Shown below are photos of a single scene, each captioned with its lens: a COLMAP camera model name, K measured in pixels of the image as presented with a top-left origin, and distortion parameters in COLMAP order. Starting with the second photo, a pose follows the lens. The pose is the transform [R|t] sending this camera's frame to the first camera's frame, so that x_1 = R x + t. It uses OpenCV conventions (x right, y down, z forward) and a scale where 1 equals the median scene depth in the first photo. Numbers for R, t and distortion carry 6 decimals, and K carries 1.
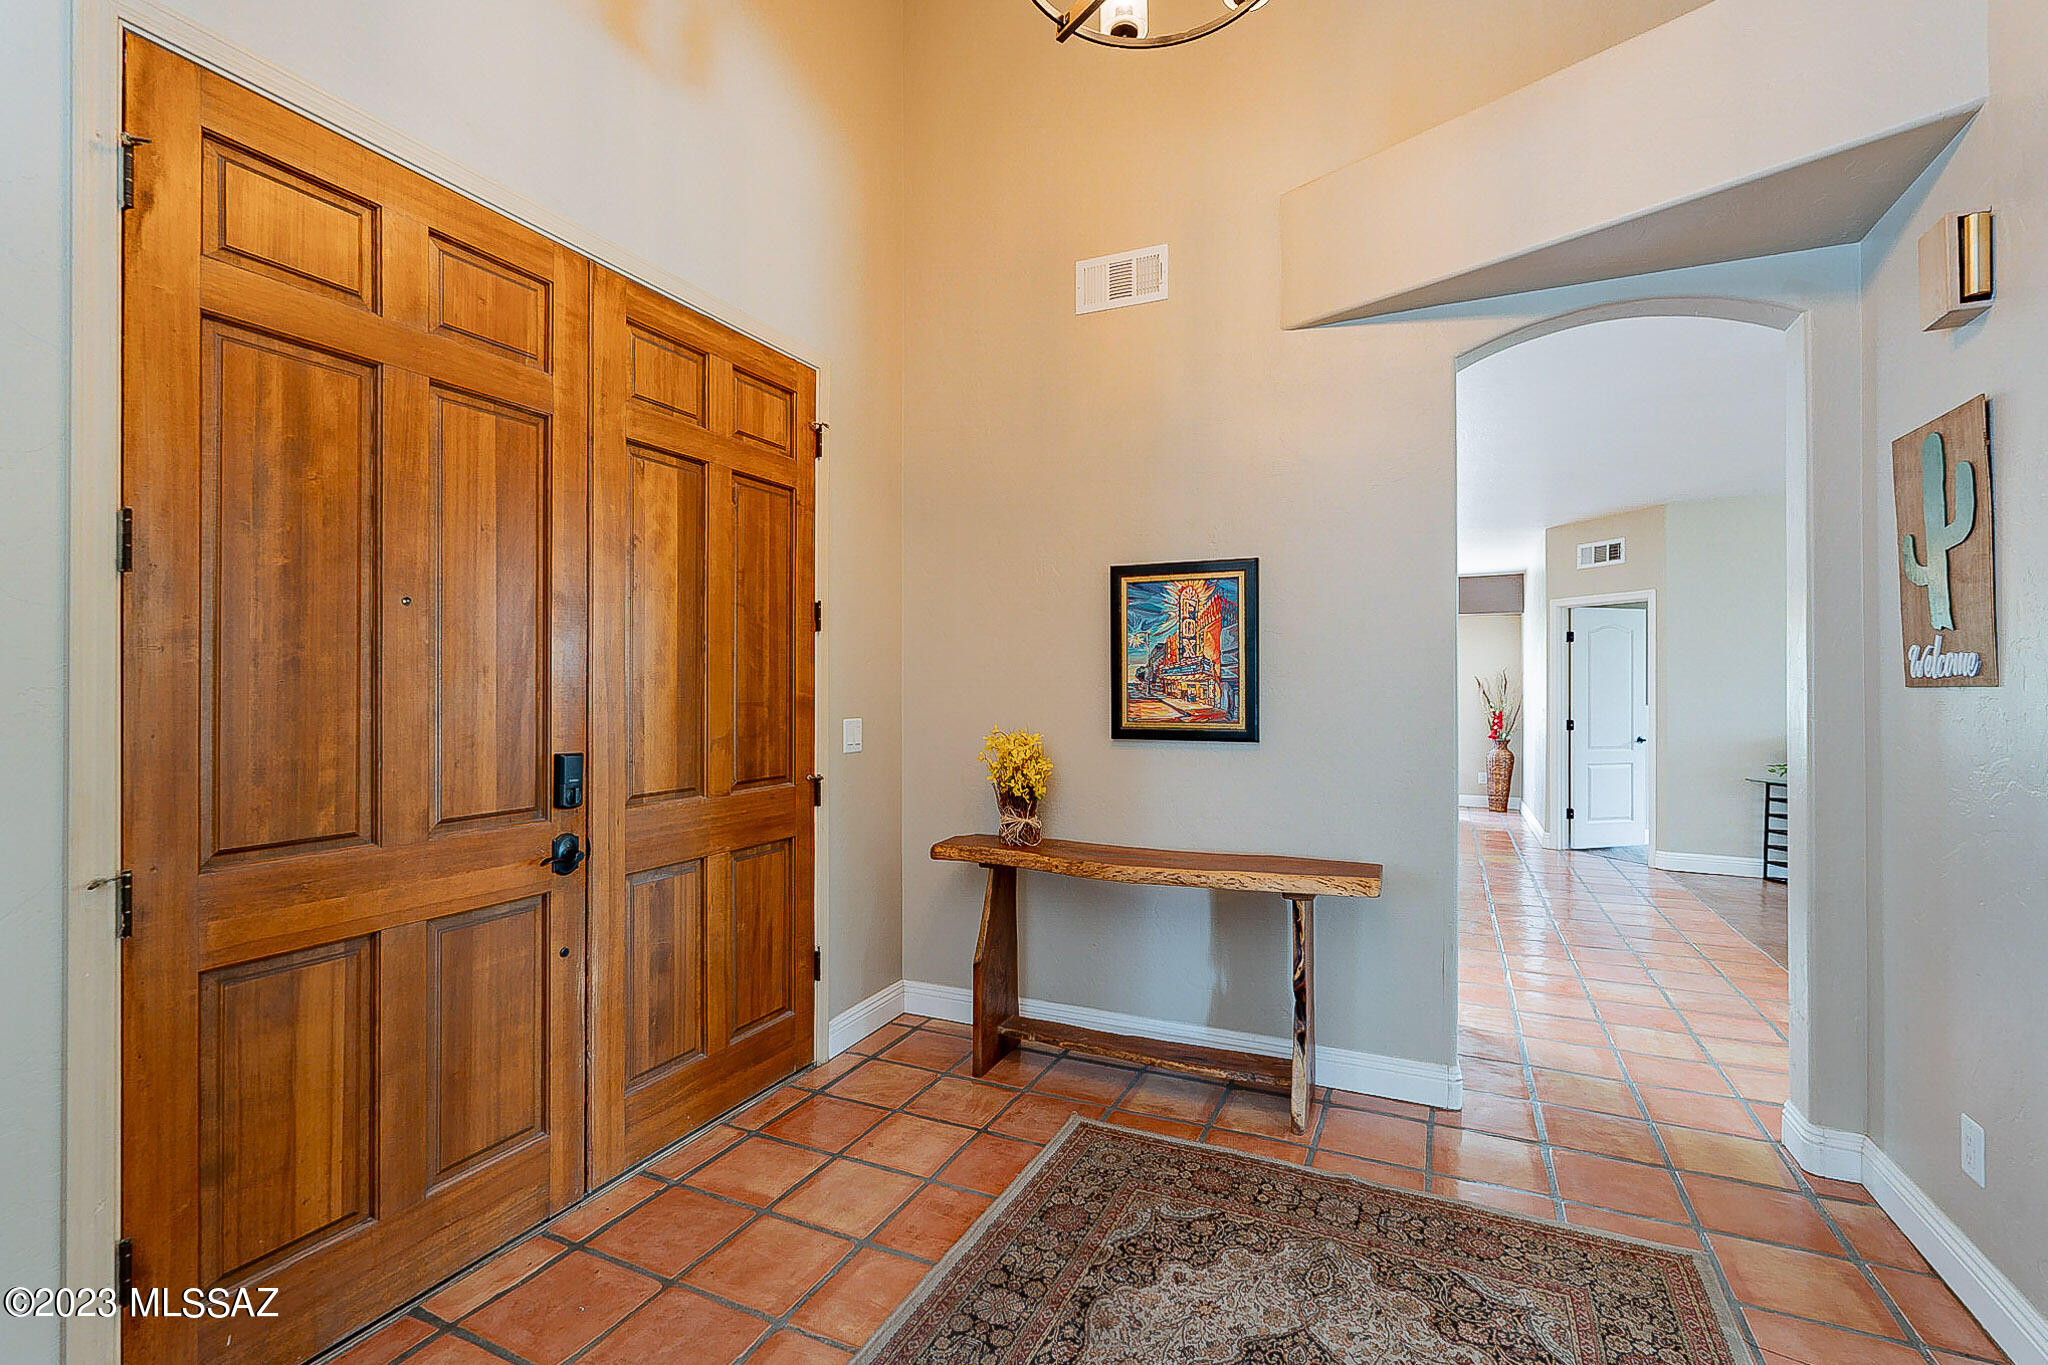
lens RADIAL K [[911.8, 0, 1017.4], [0, 911.8, 686.0], [0, 0, 1]] dist [-0.003644, -0.000199]
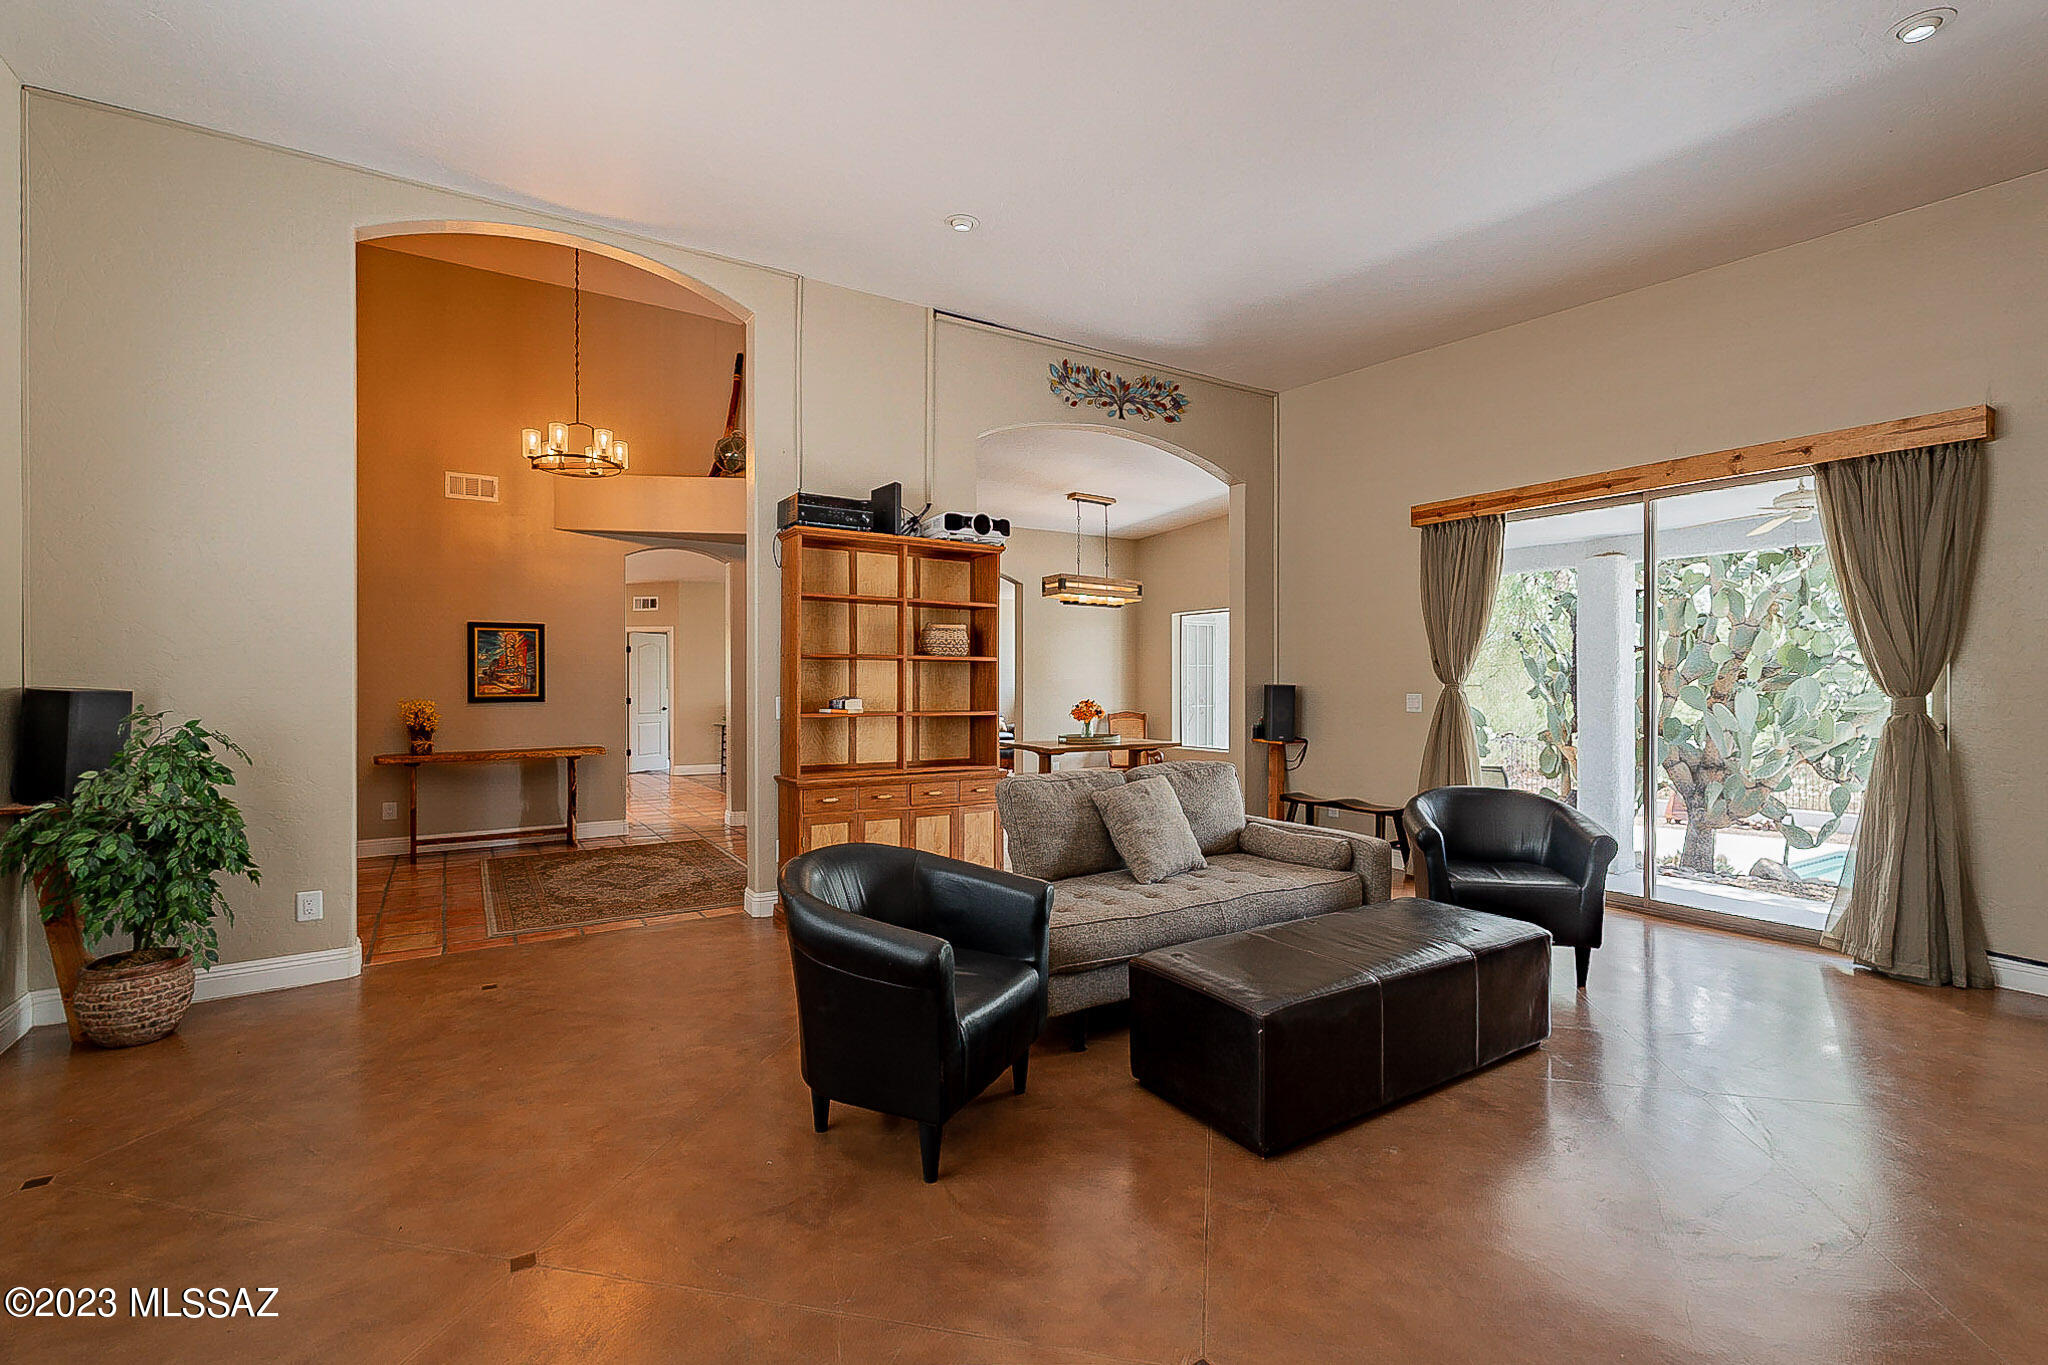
lens RADIAL K [[898.8, 0, 1018.8], [0, 898.8, 682.5], [0, 0, 1]] dist [-0.000512, -0.000168]
pose [[0.537423, -0.004223, 0.843302, -1.026033], [0.001173, 0.999990, 0.004260, 0.003242], [-0.843312, -0.001300, 0.537423, -1.271632]]
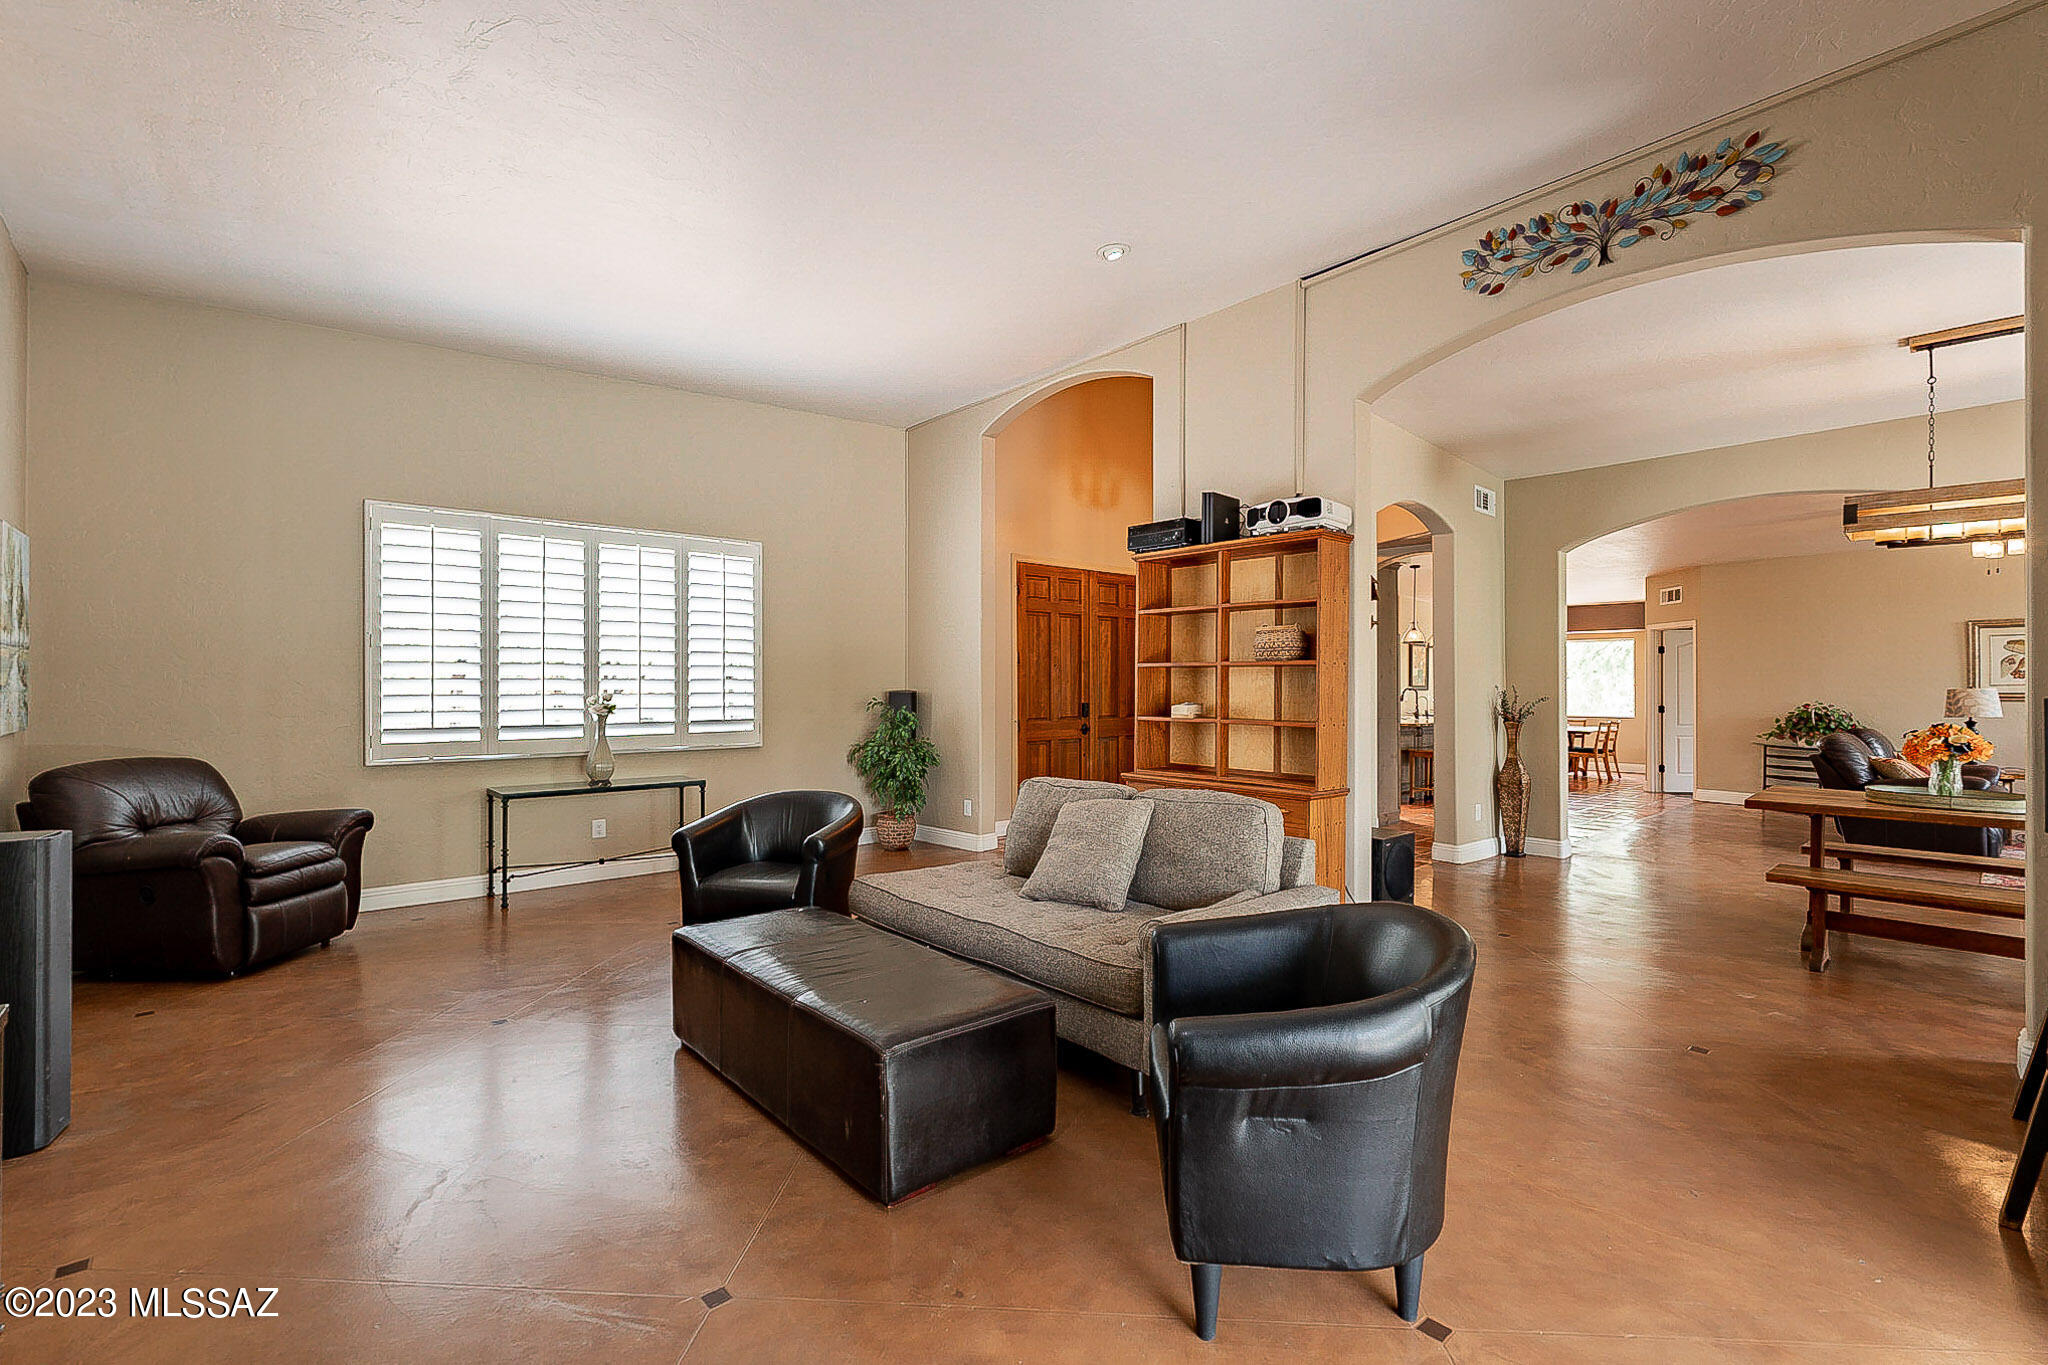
lens RADIAL K [[898.8, 0, 1018.8], [0, 898.8, 682.5], [0, 0, 1]] dist [-0.000512, -0.000168]
pose [[0.913271, -0.004107, -0.407331, 0.570035], [0.002979, 0.999990, -0.003403, 0.001422], [0.407341, 0.001895, 0.913274, -1.848543]]
